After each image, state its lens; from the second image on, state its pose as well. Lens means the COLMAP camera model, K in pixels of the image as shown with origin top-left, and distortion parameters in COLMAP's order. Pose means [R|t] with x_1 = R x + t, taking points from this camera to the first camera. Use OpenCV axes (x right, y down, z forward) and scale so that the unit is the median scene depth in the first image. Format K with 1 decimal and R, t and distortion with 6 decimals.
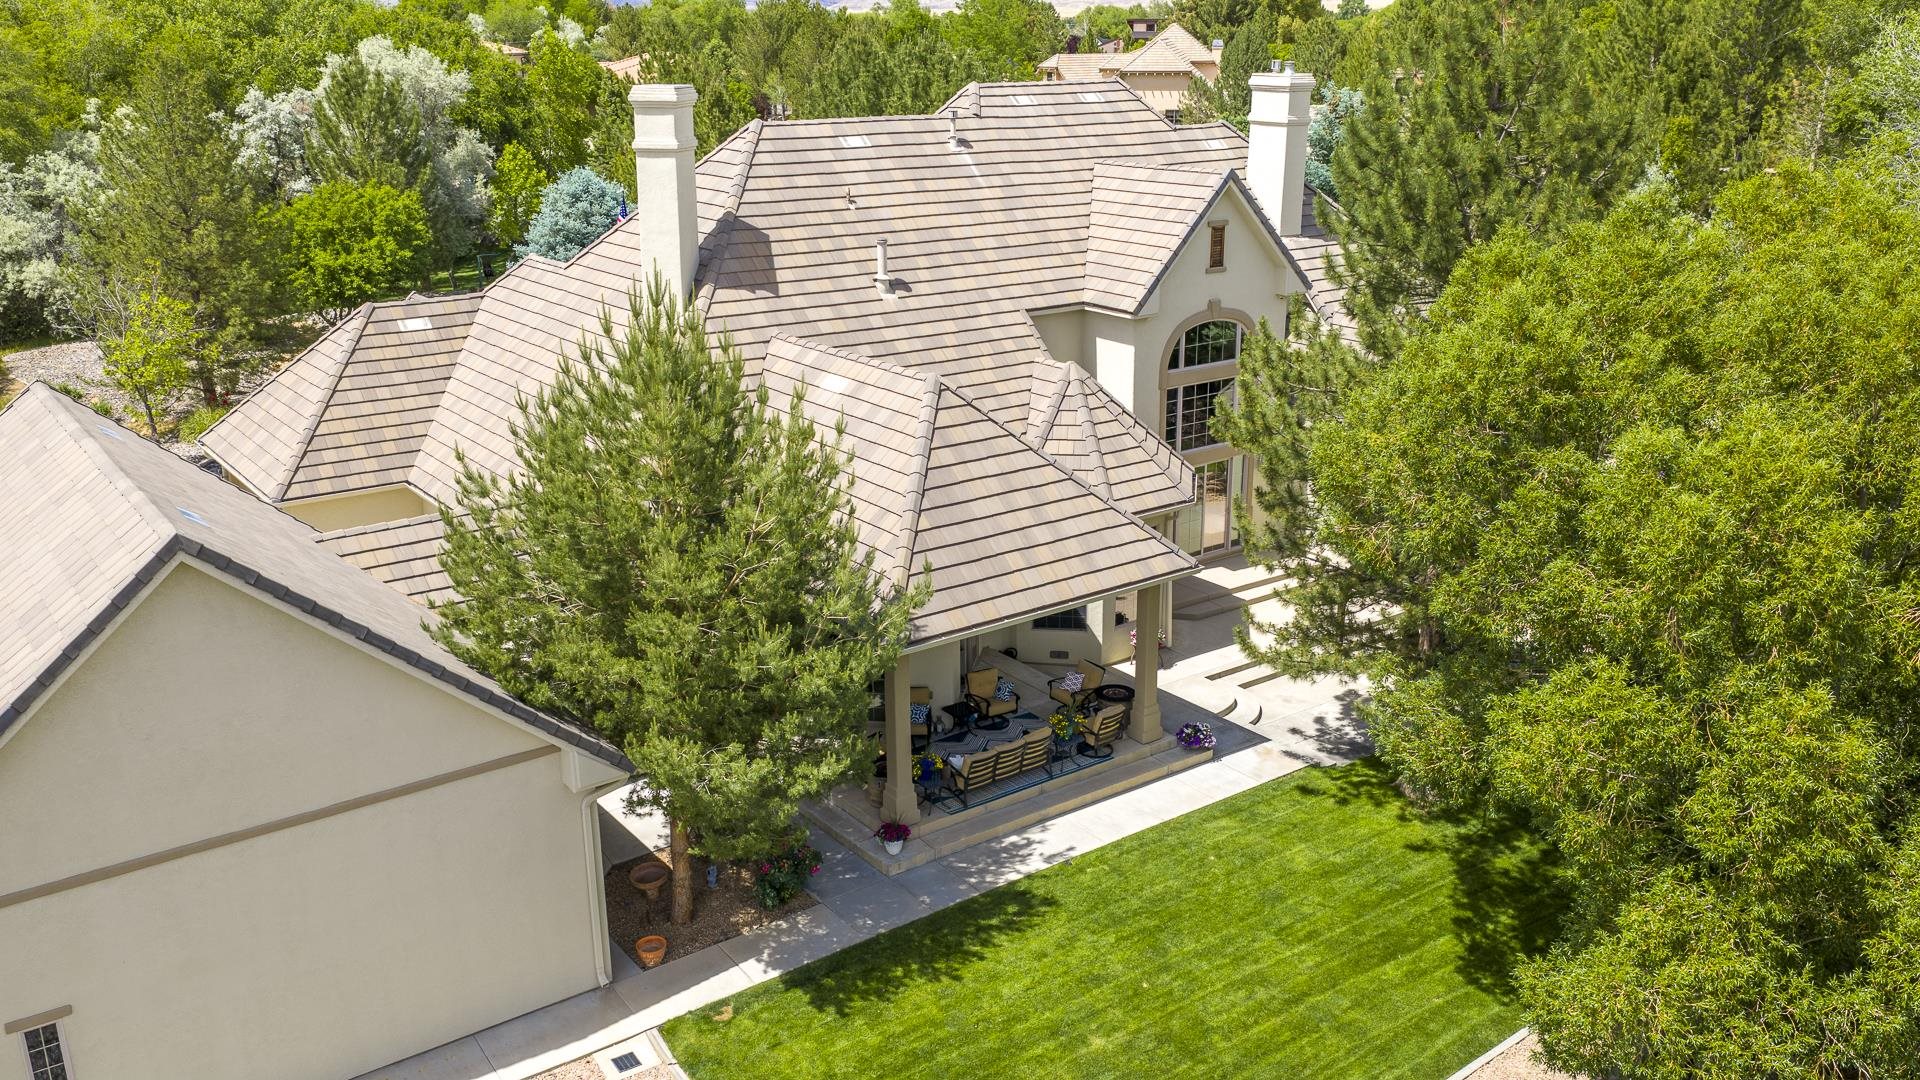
lens RADIAL K [[1587.5, 0, 968.9], [0, 1587.5, 543.2], [0, 0, 1]] dist [0.025031, -0.052808]
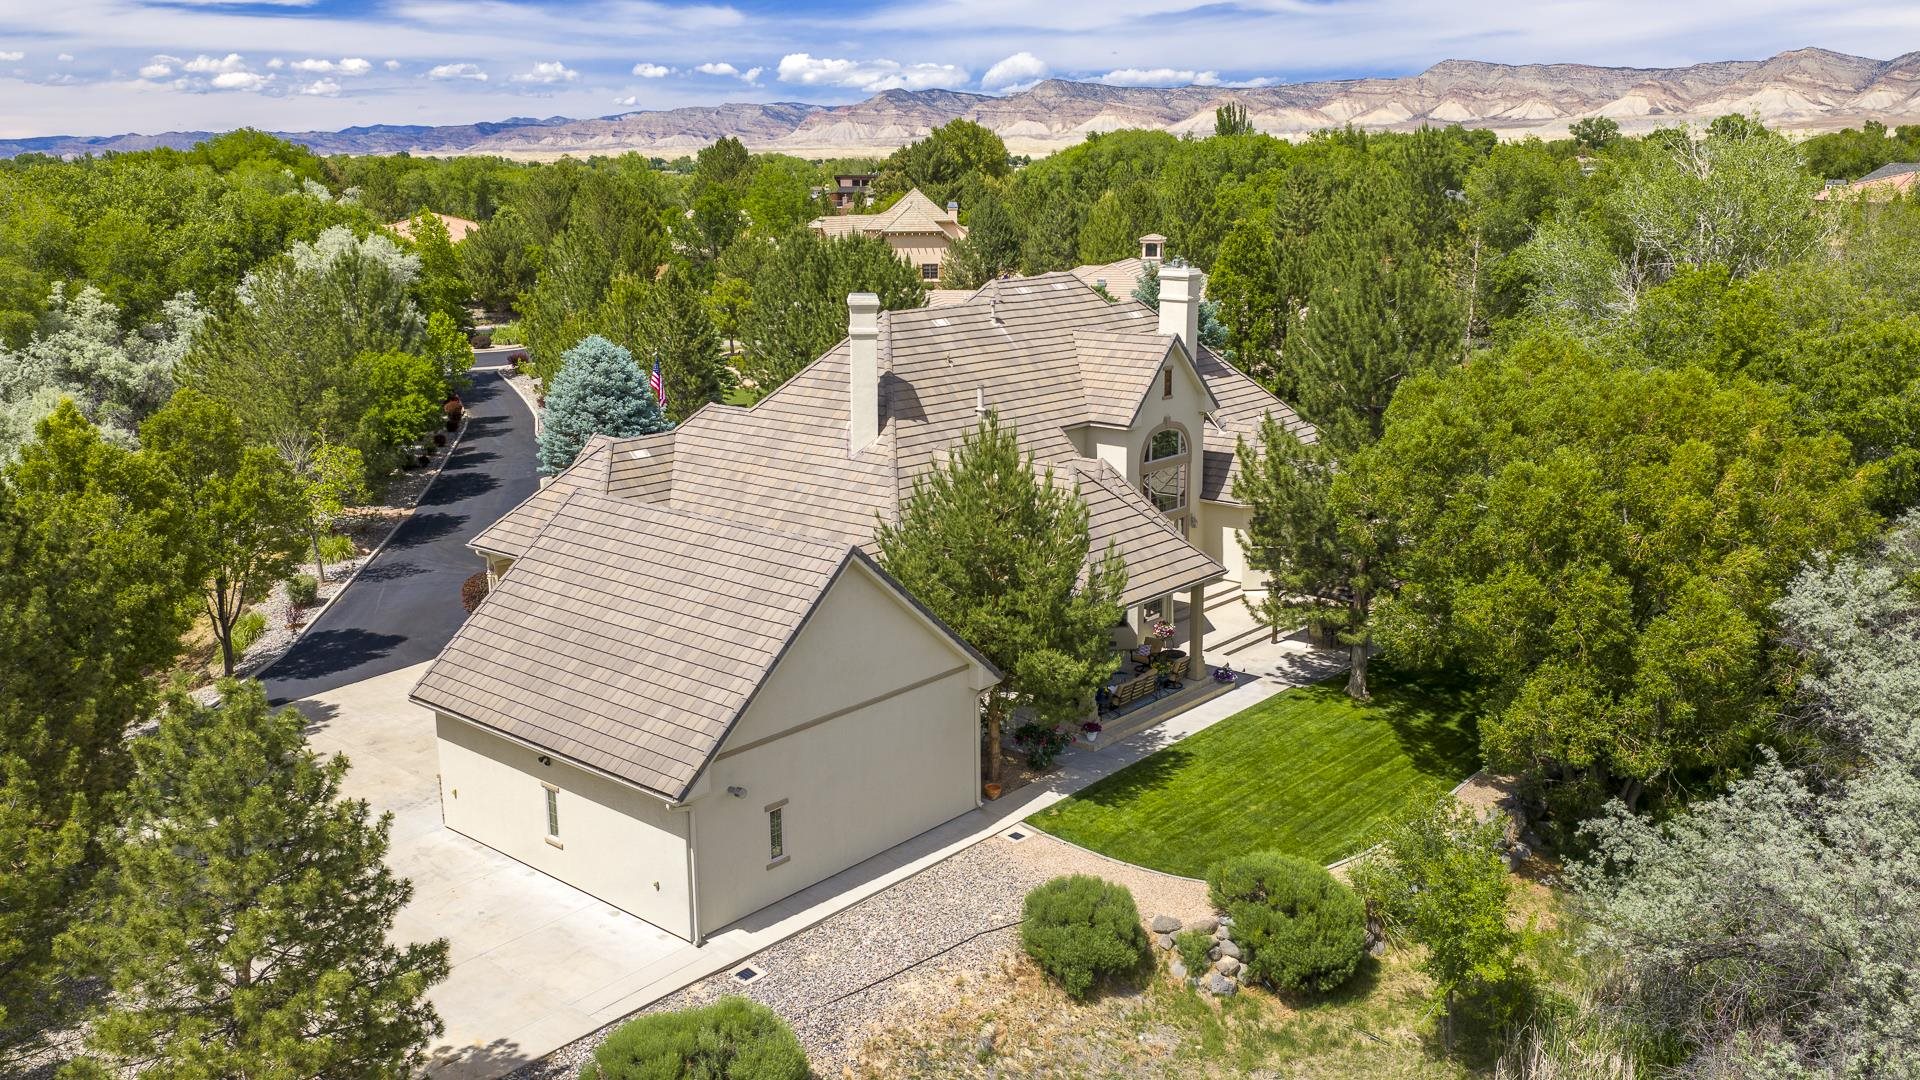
lens RADIAL K [[1580.9, 0, 969.3], [0, 1580.9, 548.9], [0, 0, 1]] dist [0.045770, -0.131134]
pose [[0.976938, -0.053967, 0.206590, -0.398801], [0.069833, 0.995079, -0.070290, 0.077577], [-0.201780, 0.083095, 0.975900, -0.504119]]
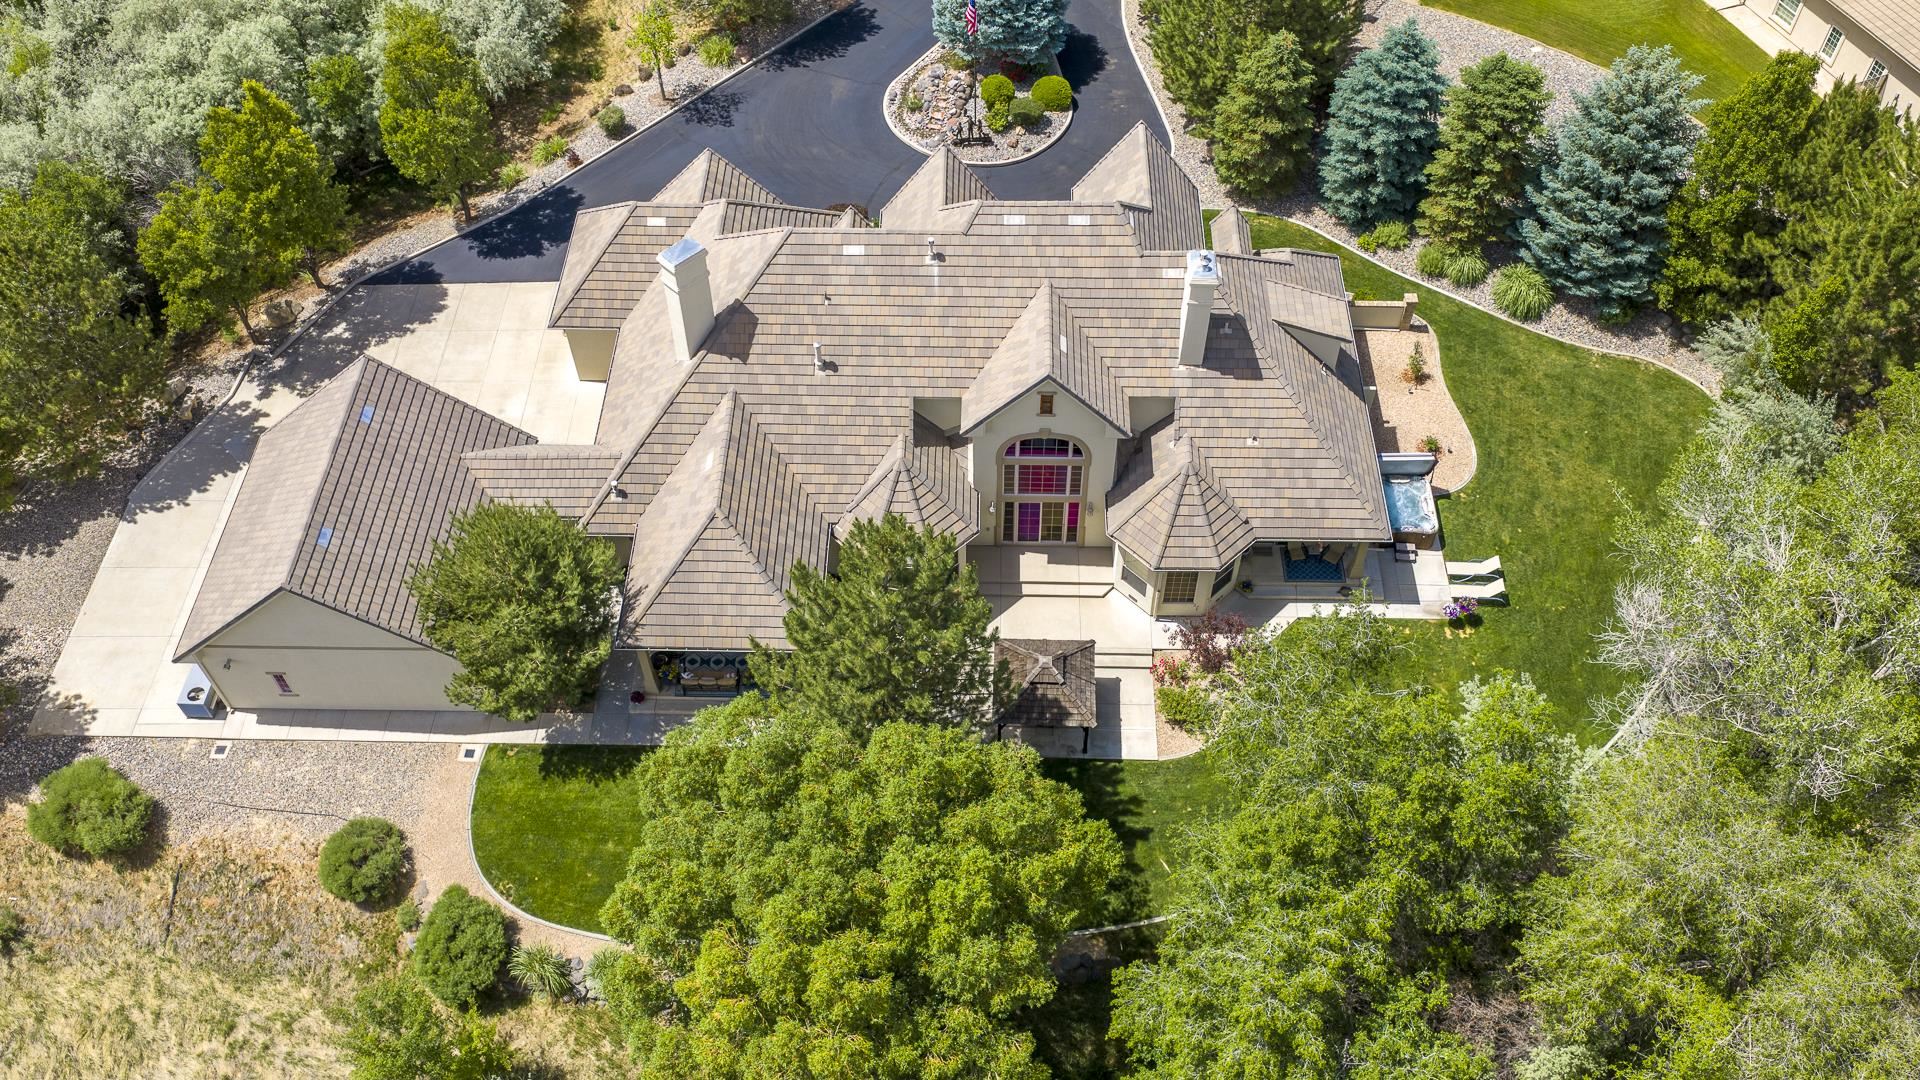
lens RADIAL K [[1587.5, 0, 968.9], [0, 1587.5, 543.2], [0, 0, 1]] dist [0.025031, -0.052808]
pose [[0.789190, 0.482757, -0.379639, 0.787402], [-0.190383, 0.780007, 0.596107, -1.038031], [0.583896, -0.398164, 0.707482, -0.137717]]
